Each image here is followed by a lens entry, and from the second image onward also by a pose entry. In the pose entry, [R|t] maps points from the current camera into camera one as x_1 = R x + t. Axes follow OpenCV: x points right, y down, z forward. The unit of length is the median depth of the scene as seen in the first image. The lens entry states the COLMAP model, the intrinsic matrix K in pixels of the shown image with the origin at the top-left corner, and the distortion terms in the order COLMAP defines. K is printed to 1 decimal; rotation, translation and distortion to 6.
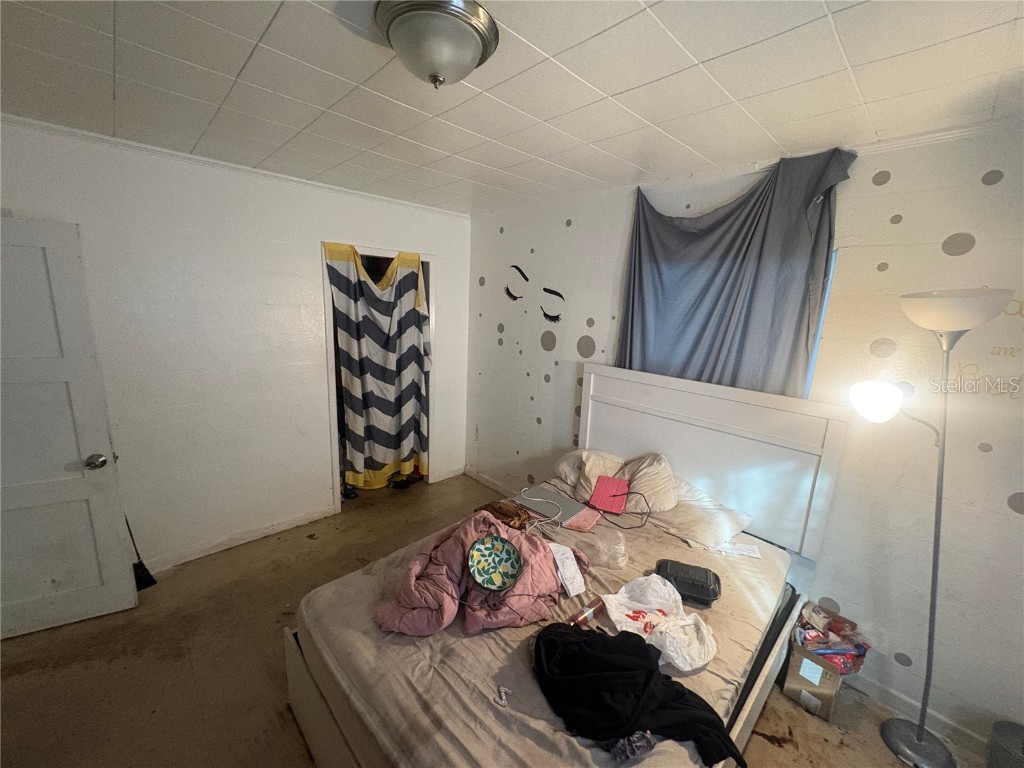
lens RADIAL K [[406.8, 0, 511.9], [0, 406.8, 382.0], [0, 0, 1]] dist [-0.002491, -0.000016]
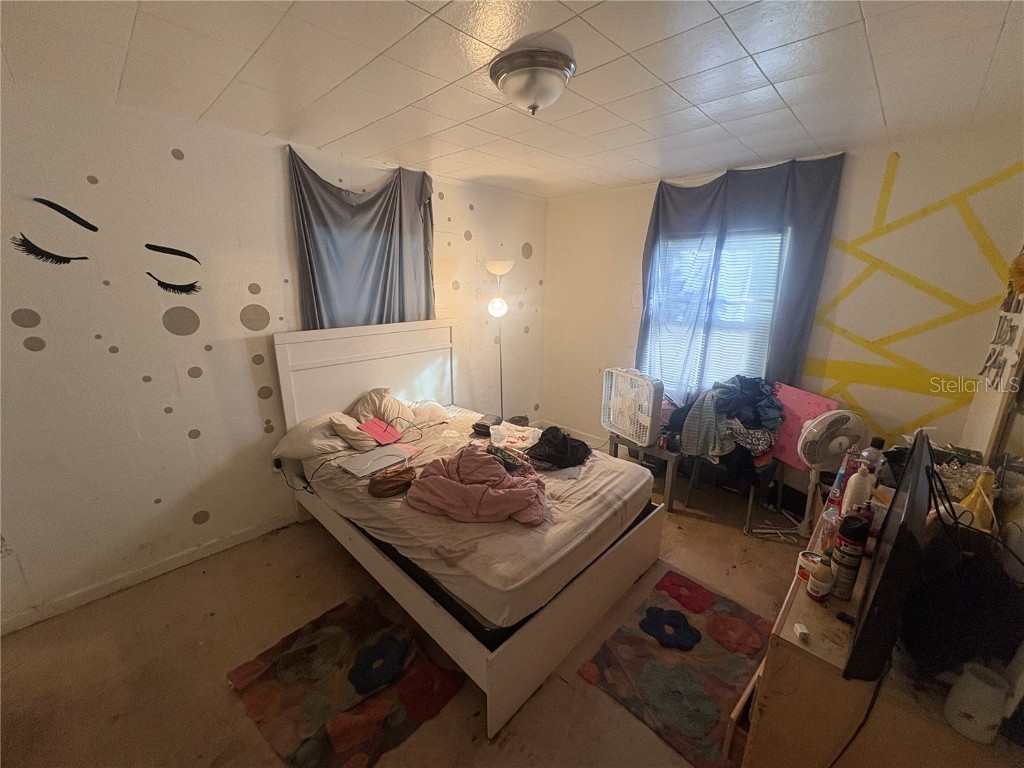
lens RADIAL K [[406.8, 0, 511.9], [0, 406.8, 382.0], [0, 0, 1]] dist [-0.002491, -0.000016]
pose [[-0.041089, -0.296150, 0.954257, -0.834115], [0.189783, 0.935364, 0.298458, -0.134163], [-0.980966, 0.193365, 0.017772, 0.569328]]
